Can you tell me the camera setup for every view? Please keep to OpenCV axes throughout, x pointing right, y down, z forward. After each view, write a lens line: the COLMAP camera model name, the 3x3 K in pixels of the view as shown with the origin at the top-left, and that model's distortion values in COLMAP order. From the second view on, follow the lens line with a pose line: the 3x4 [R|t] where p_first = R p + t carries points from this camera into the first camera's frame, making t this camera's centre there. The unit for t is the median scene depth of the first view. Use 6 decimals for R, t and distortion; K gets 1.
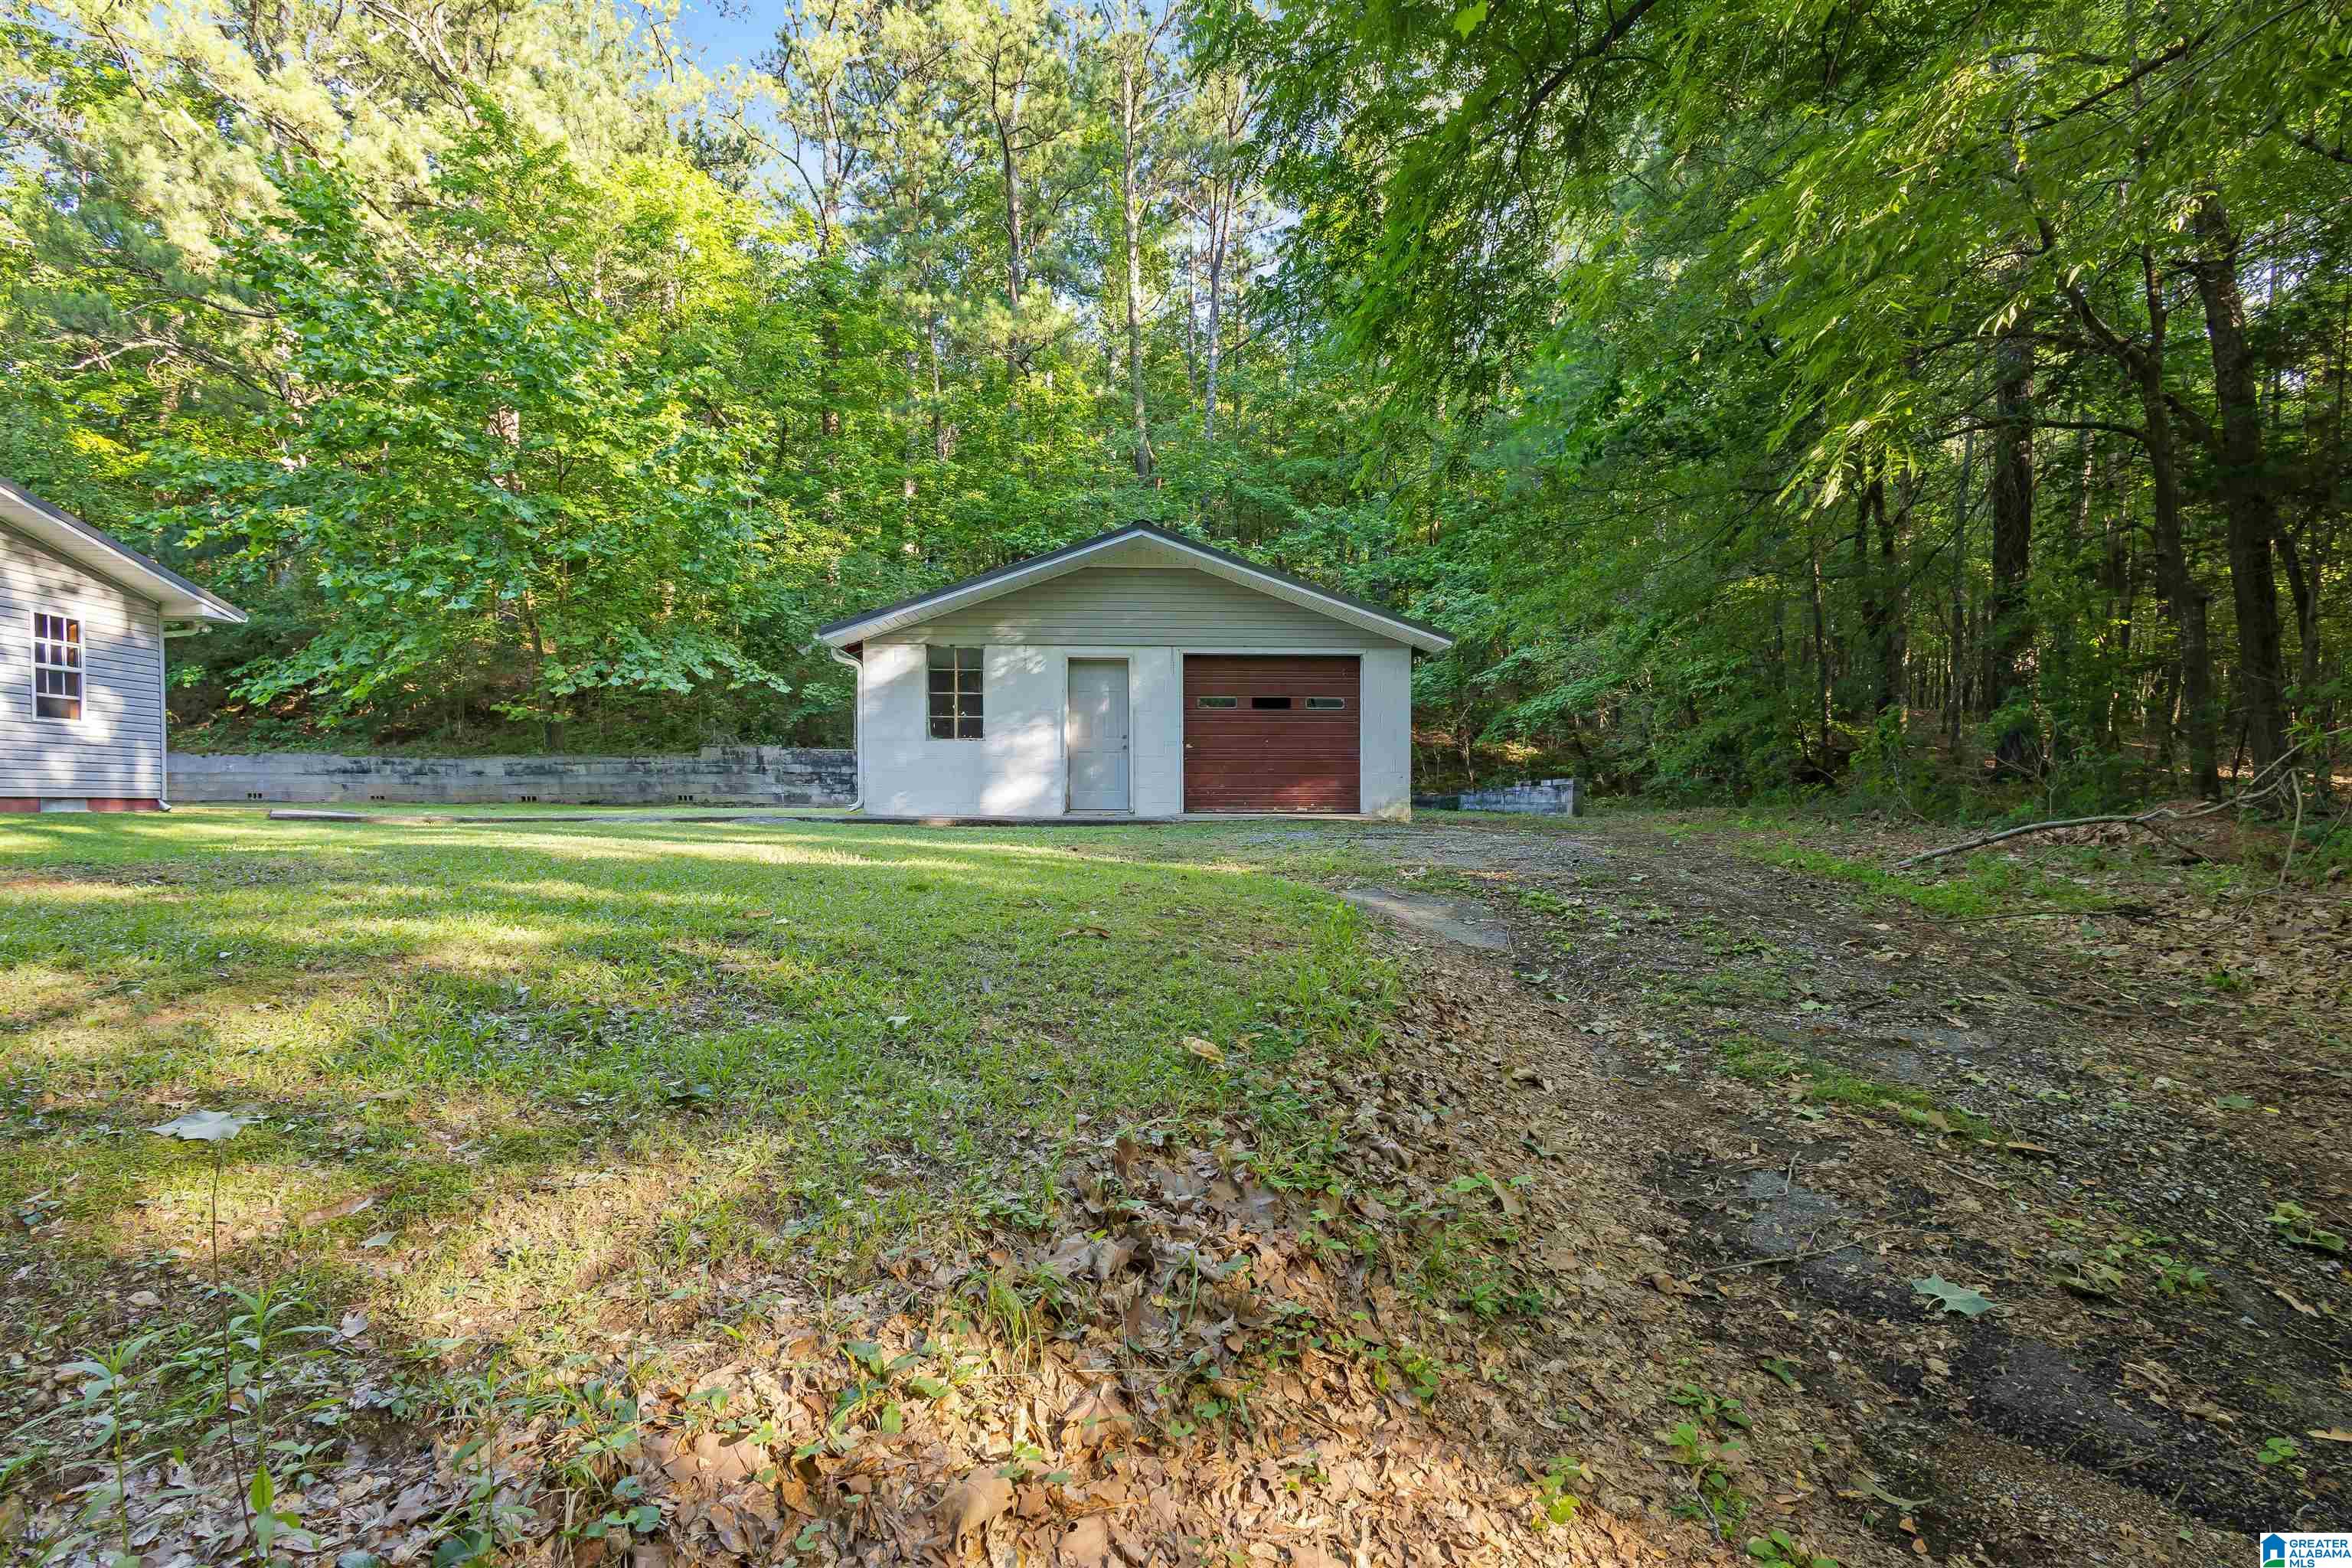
lens RADIAL K [[1092.8, 0, 1176.0], [0, 1092.8, 784.0], [0, 0, 1]] dist [0.001022, -0.000104]
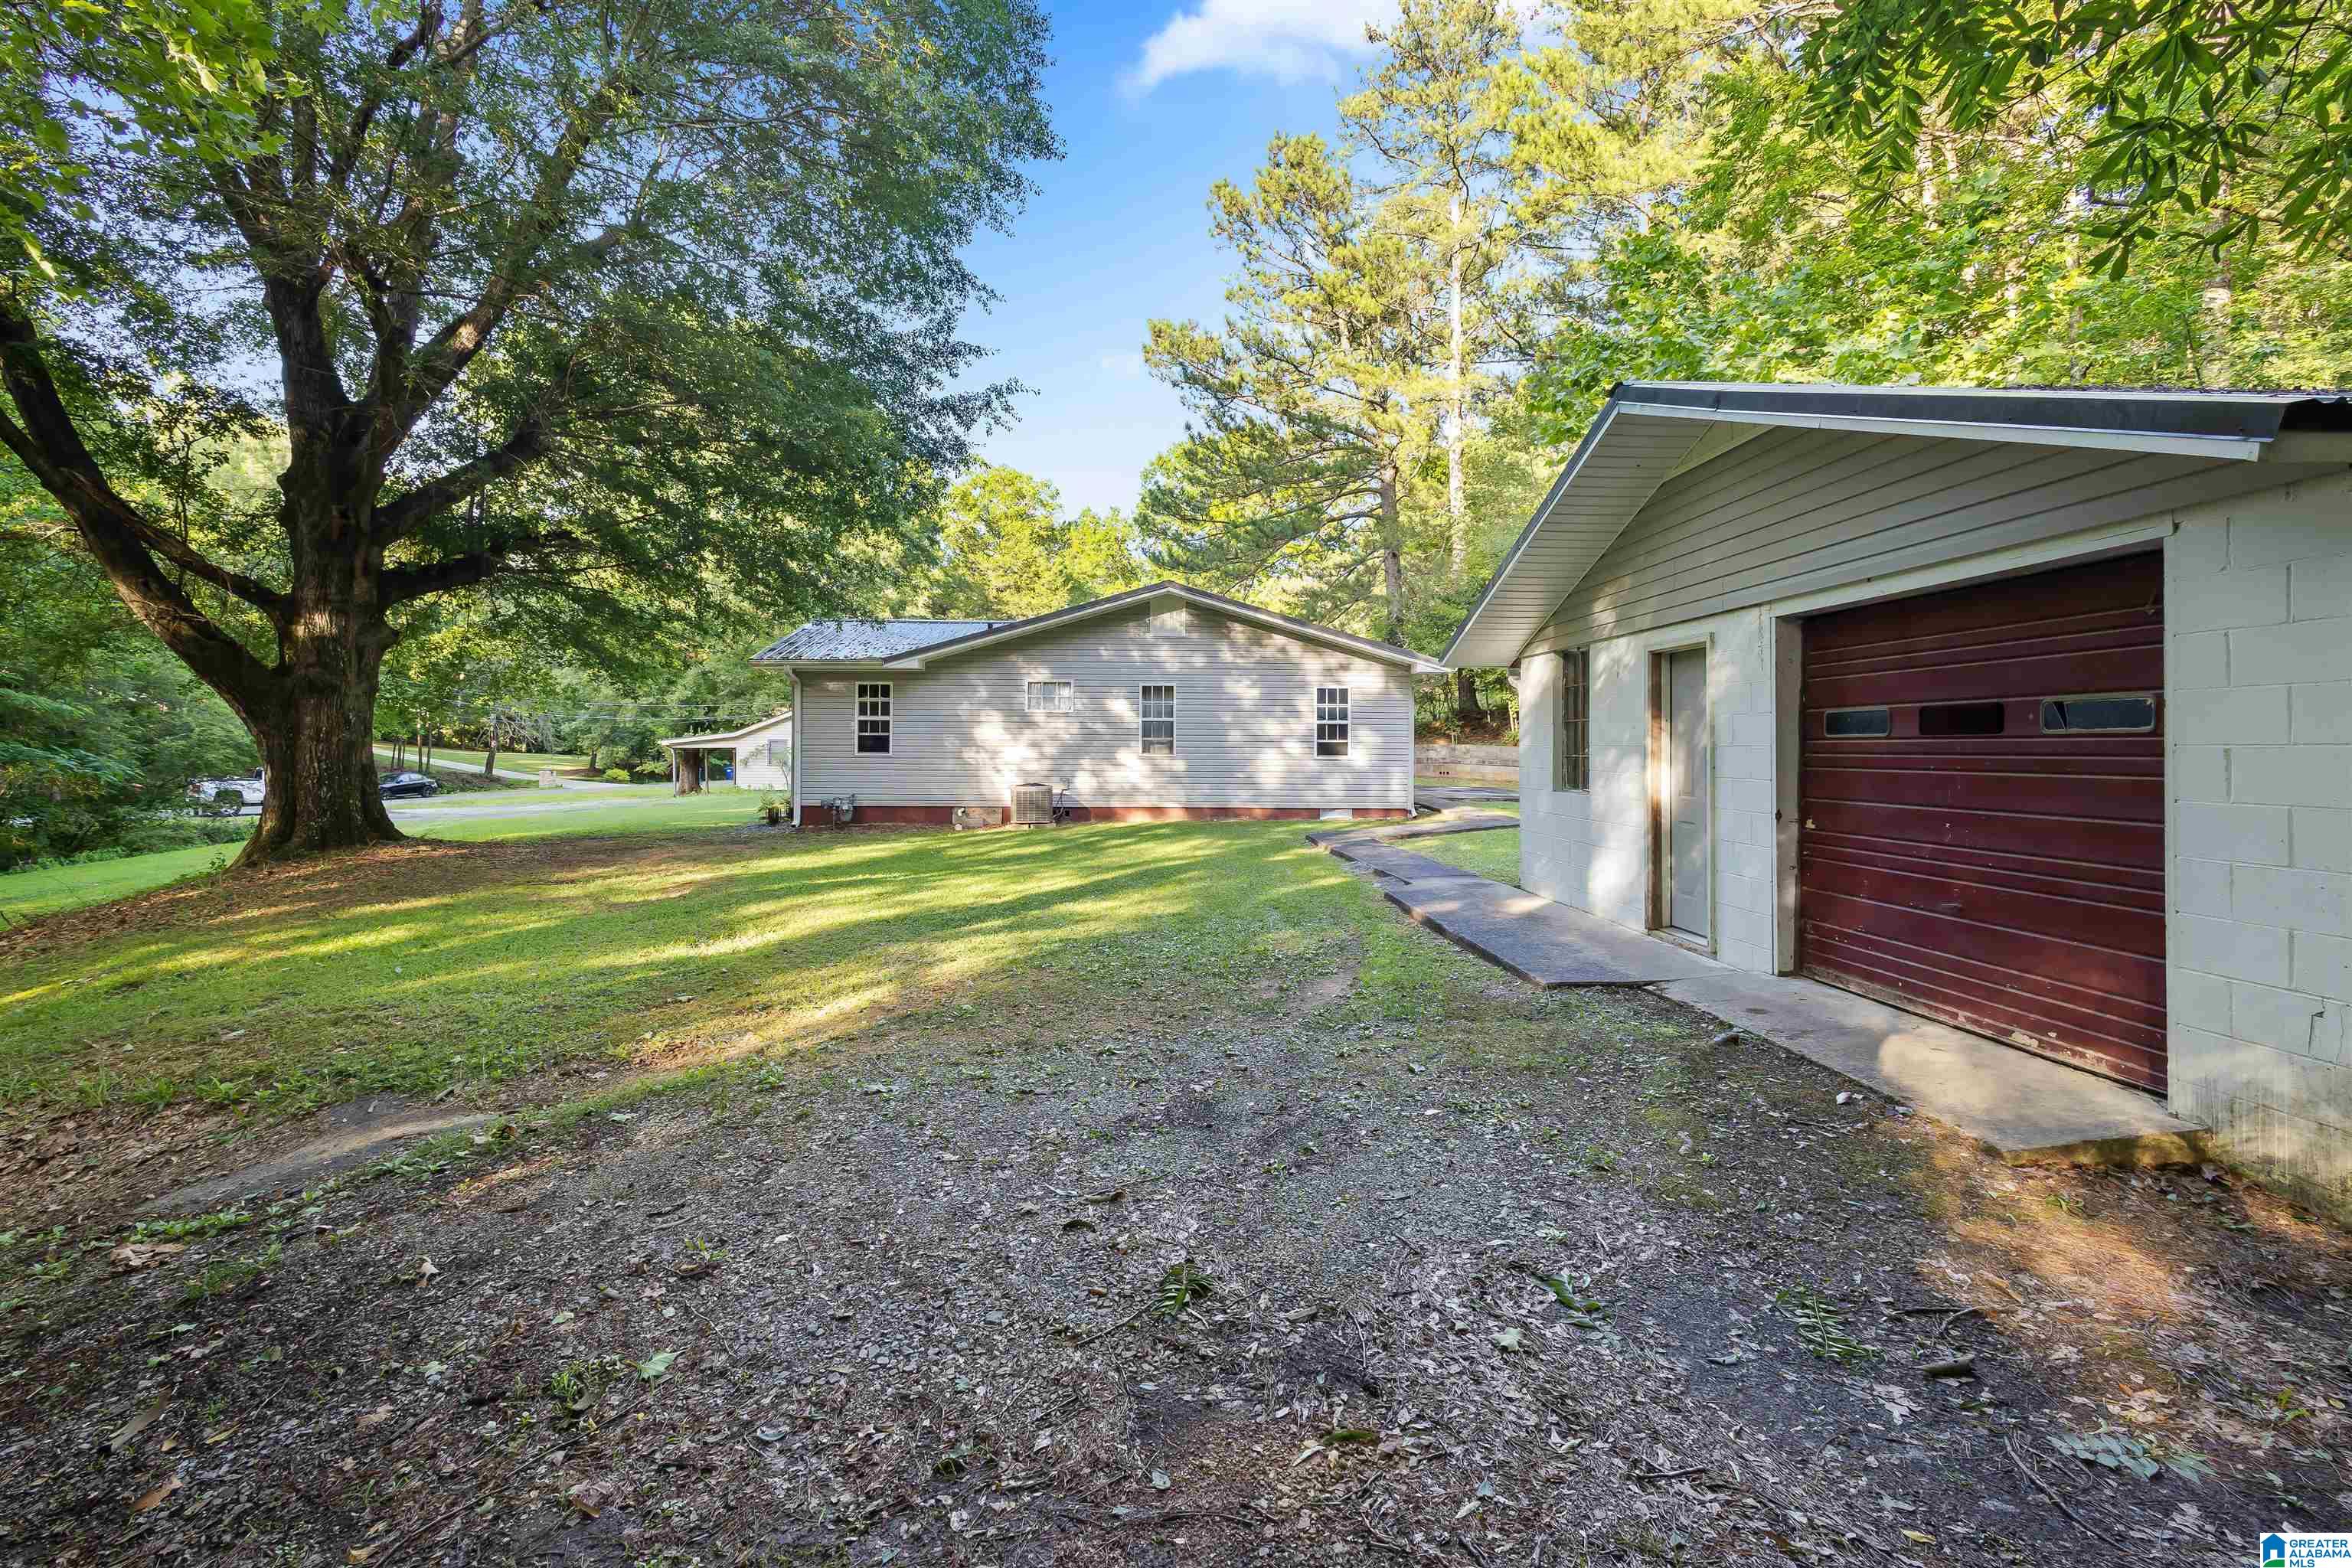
lens RADIAL K [[1092.8, 0, 1176.0], [0, 1092.8, 784.0], [0, 0, 1]] dist [0.001022, -0.000104]
pose [[-0.015467, 0.032202, -0.999362, 0.490904], [0.003562, 0.999477, 0.032150, -0.068854], [0.999874, -0.003063, -0.015573, 0.794121]]
